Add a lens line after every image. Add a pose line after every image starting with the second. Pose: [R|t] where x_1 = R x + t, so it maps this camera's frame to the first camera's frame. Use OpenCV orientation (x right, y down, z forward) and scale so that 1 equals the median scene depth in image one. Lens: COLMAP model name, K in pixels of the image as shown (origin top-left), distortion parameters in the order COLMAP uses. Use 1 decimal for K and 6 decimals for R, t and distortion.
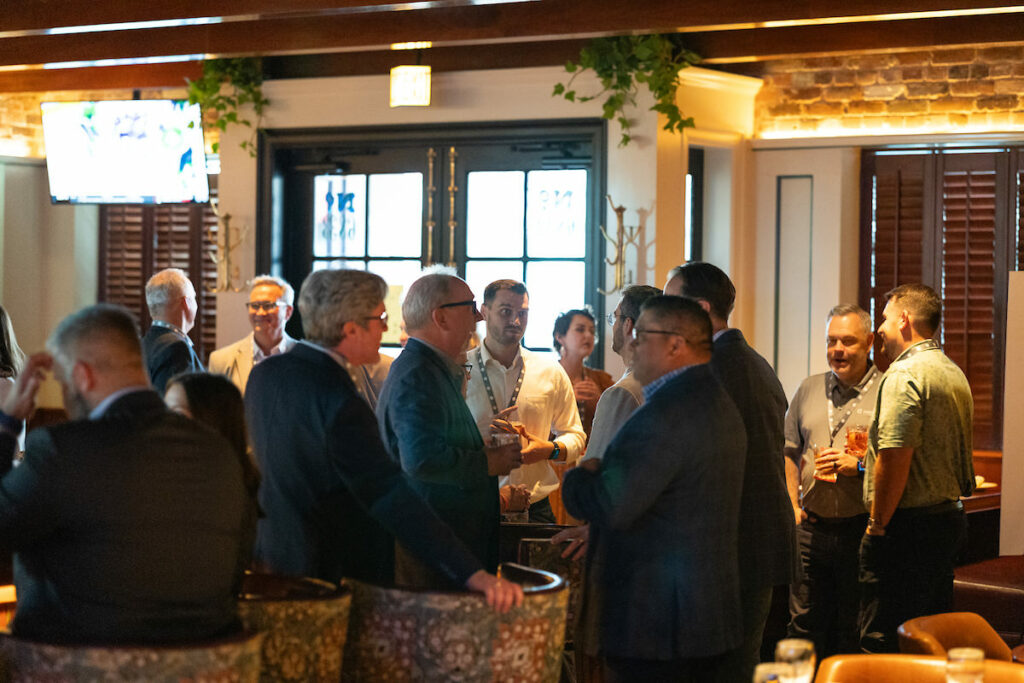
lens RADIAL K [[2527.7, 0, 512.0], [0, 2527.7, 341.5], [0, 0, 1]] dist [0.026965, -0.067602]
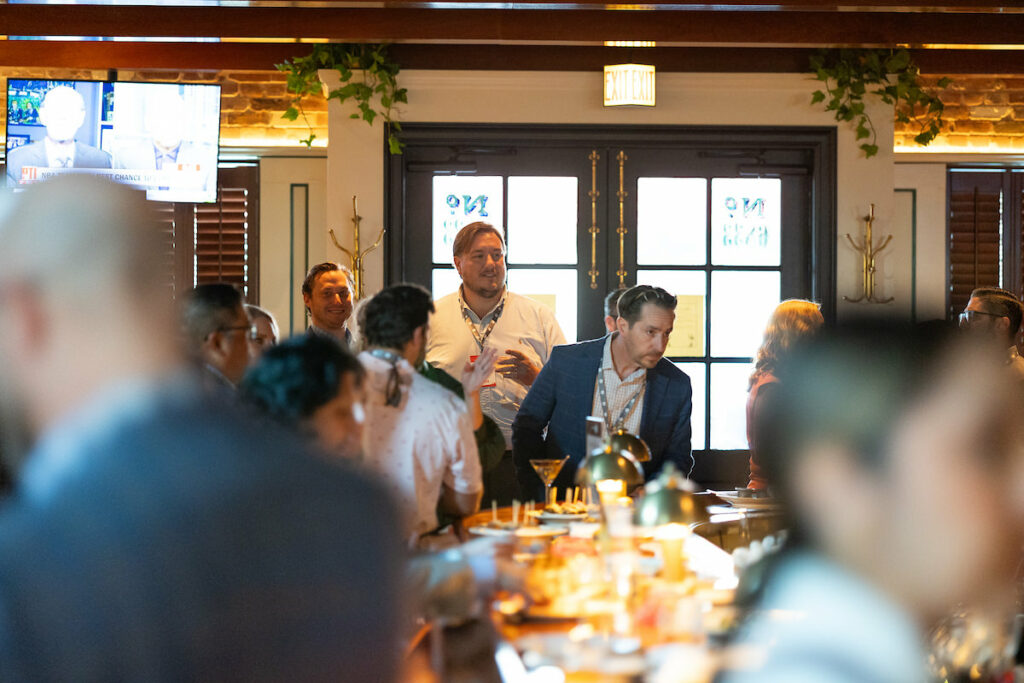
lens RADIAL K [[2510.8, 0, 536.3], [0, 2510.8, 341.1], [0, 0, 1]] dist [0.027292, -0.271611]
pose [[0.798537, -0.011461, 0.601837, -0.631730], [0.015819, 0.999873, -0.001949, -0.003427], [-0.601738, 0.011077, 0.798617, 0.265506]]
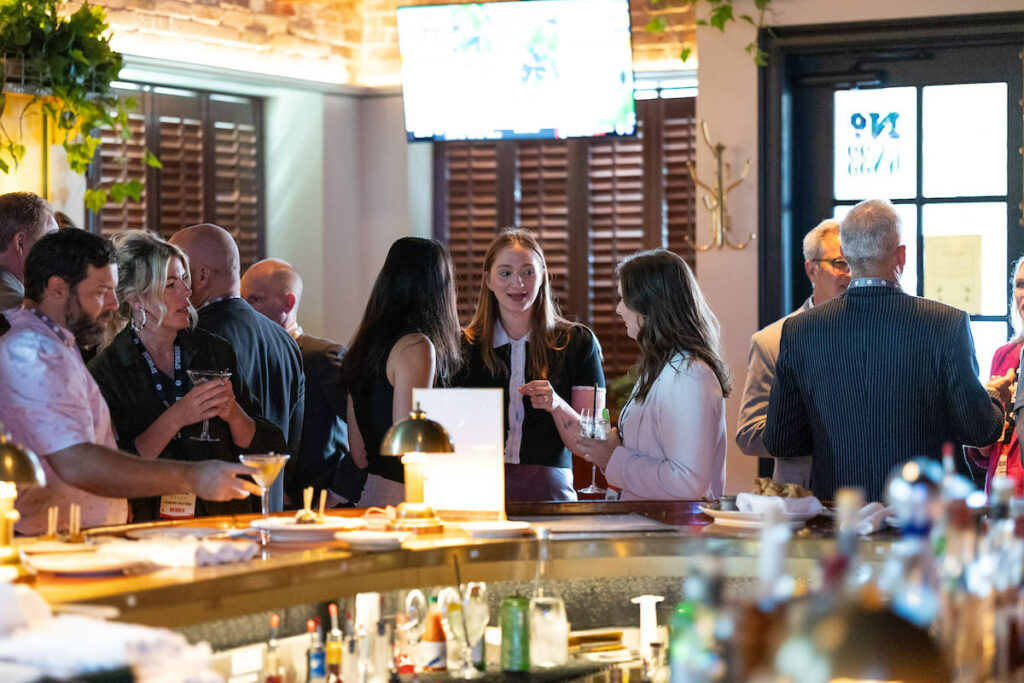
lens RADIAL K [[2527.7, 0, 512.0], [0, 2527.7, 341.5], [0, 0, 1]] dist [0.026965, -0.067602]
pose [[0.997580, -0.019150, 0.066831, -0.235502], [0.019007, 0.999815, 0.002778, 0.004003], [-0.066872, -0.001501, 0.997760, 0.285875]]
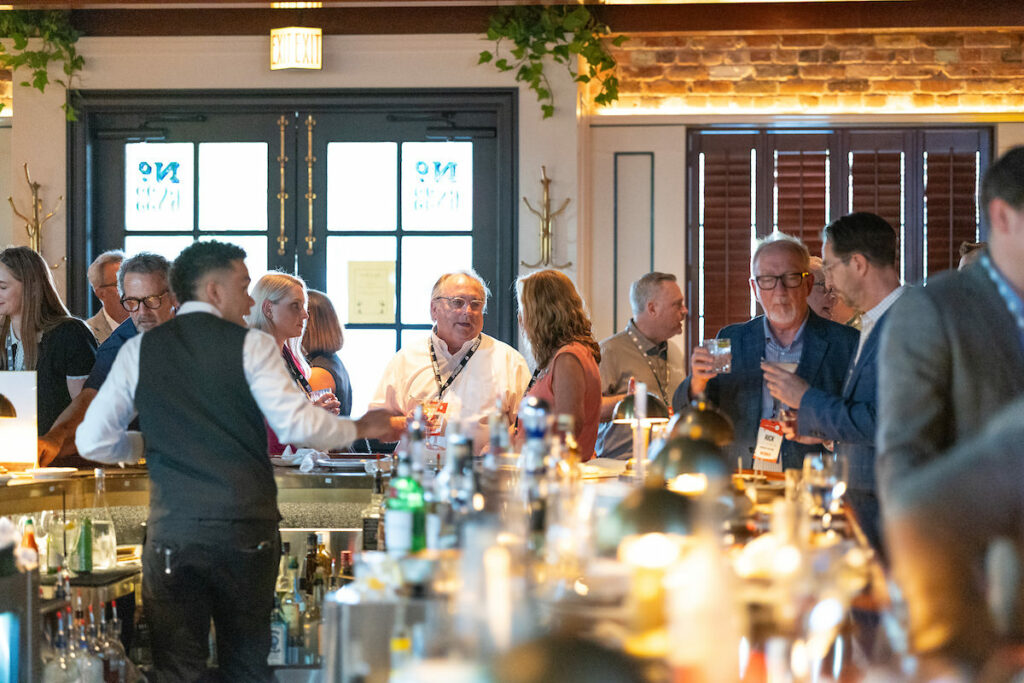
lens RADIAL K [[2527.7, 0, 512.0], [0, 2527.7, 341.5], [0, 0, 1]] dist [0.026965, -0.067602]
pose [[0.881889, -0.014457, 0.471235, -0.410819], [0.015942, 0.999873, 0.000840, 0.008503], [-0.471187, 0.006772, 0.882007, 0.131099]]
